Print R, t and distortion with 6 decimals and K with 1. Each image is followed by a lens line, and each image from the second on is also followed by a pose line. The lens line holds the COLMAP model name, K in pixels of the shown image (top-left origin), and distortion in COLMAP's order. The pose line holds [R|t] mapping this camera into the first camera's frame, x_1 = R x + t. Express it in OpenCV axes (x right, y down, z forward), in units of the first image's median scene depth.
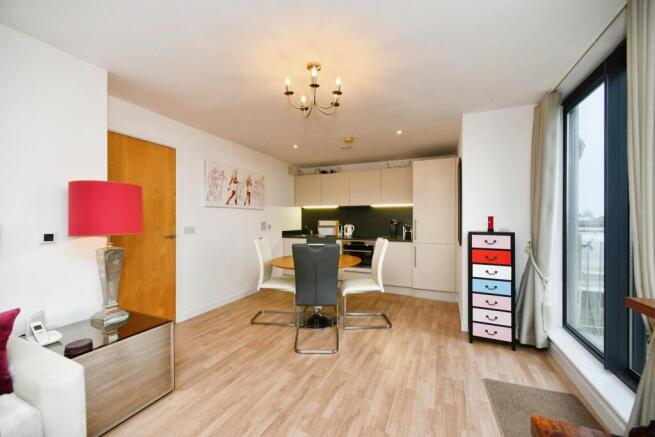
lens RADIAL K [[260.5, 0, 327.5], [0, 260.5, 218.5], [0, 0, 1]] dist [0.000237, 0.000081]
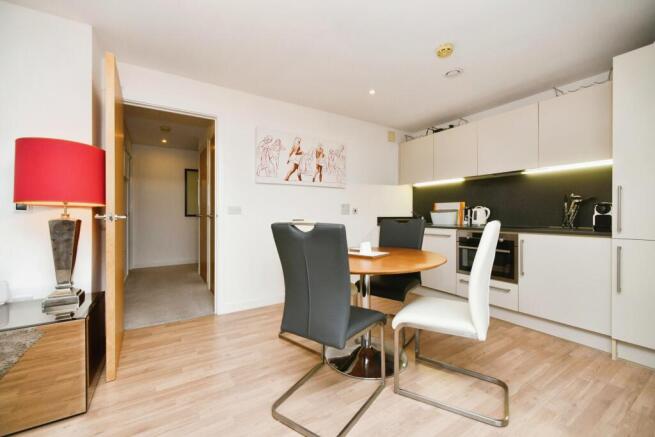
lens RADIAL K [[267.2, 0, 331.4], [0, 267.2, 216.2], [0, 0, 1]] dist [-0.000057, -0.000040]
pose [[0.829285, -0.002751, -0.558818, 0.247009], [0.009009, 0.999924, 0.008447, 0.063594], [0.558753, -0.012040, 0.829247, 0.467393]]
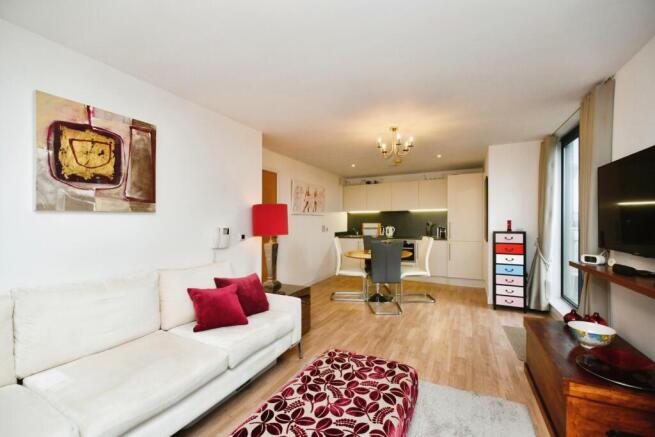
lens RADIAL K [[278.1, 0, 329.2], [0, 278.1, 225.1], [0, 0, 1]] dist [-0.000112, -0.000038]
pose [[0.999295, -0.010085, -0.036156, -0.256413], [0.010803, 0.999748, 0.019699, -0.019740], [0.035948, -0.020076, 0.999152, -0.472479]]
